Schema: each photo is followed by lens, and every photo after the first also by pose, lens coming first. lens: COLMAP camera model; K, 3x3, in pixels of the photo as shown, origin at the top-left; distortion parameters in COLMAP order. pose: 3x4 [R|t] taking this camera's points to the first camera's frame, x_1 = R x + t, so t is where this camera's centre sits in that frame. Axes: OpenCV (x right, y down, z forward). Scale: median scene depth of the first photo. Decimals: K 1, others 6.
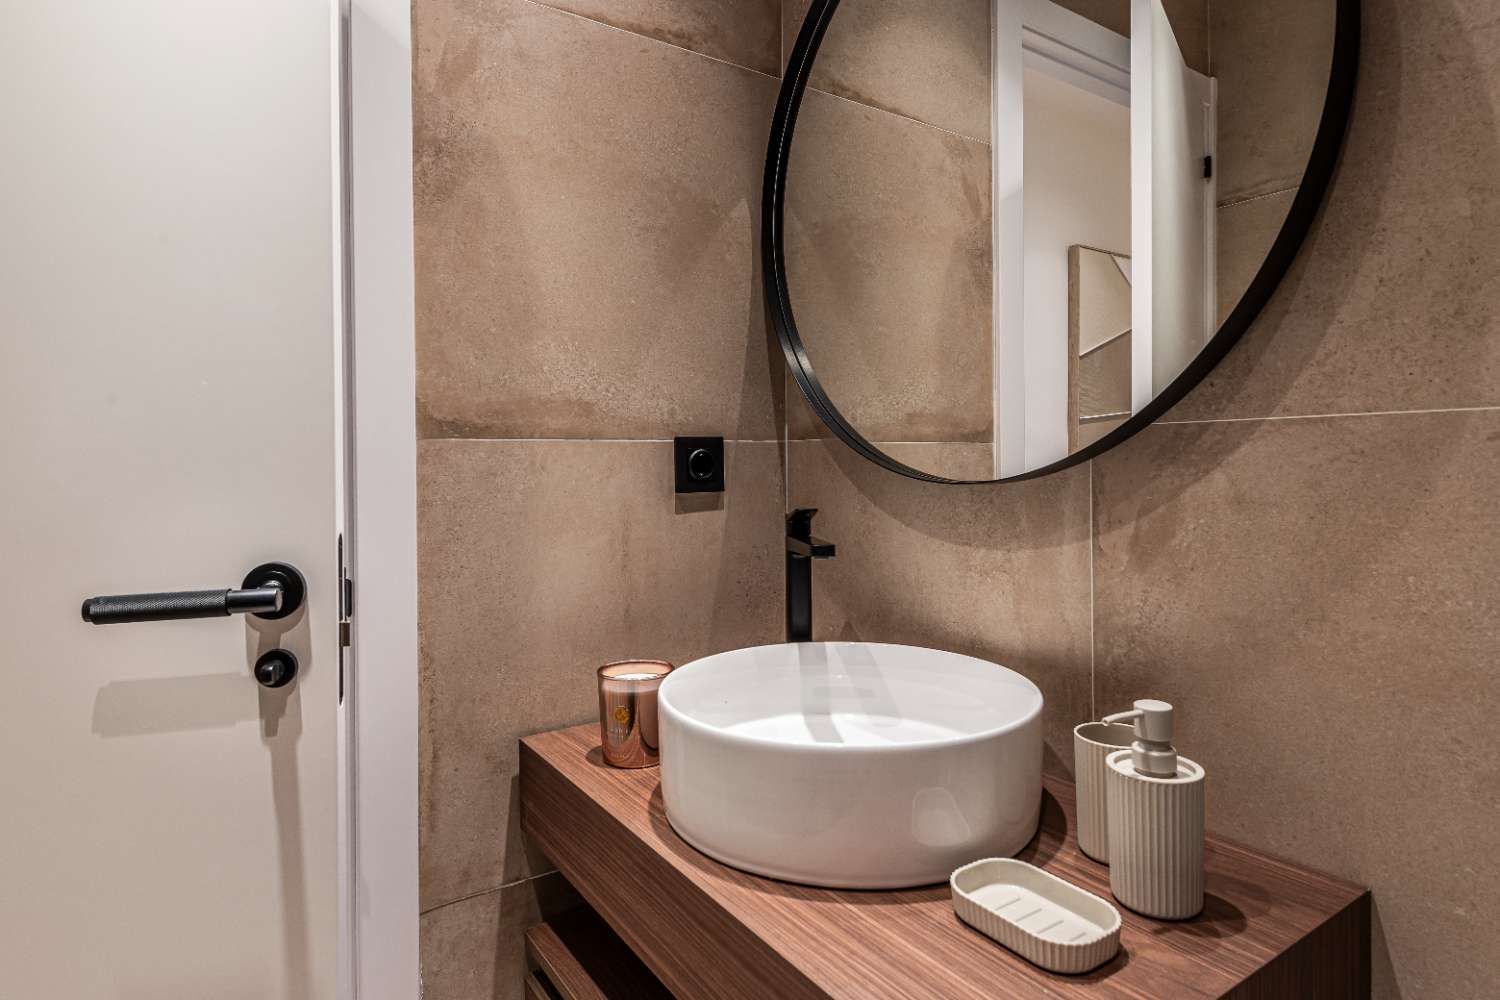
lens RADIAL K [[729.2, 0, 751.8], [0, 729.2, 468.0], [0, 0, 1]] dist [0.002111, 0.000068]
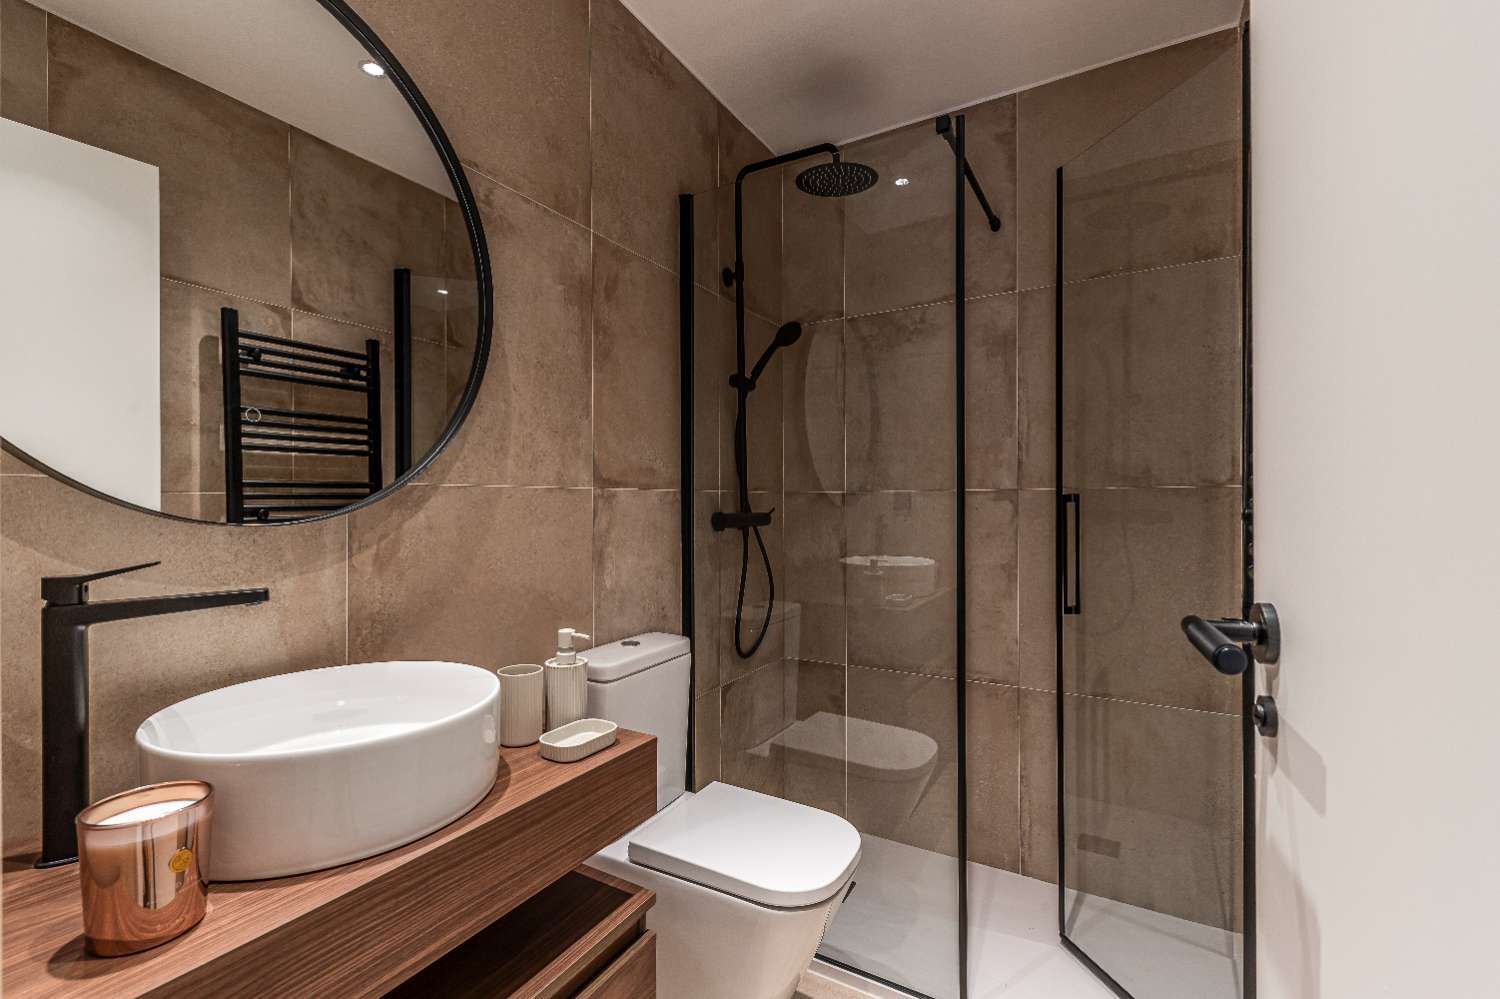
lens RADIAL K [[697.7, 0, 752.9], [0, 697.7, 504.9], [0, 0, 1]] dist [0.013441, -0.009231]
pose [[-0.398887, 0.004430, 0.916989, -1.137855], [0.009214, 0.999957, -0.000823, -0.003579], [-0.916954, 0.008121, -0.398911, 0.834446]]
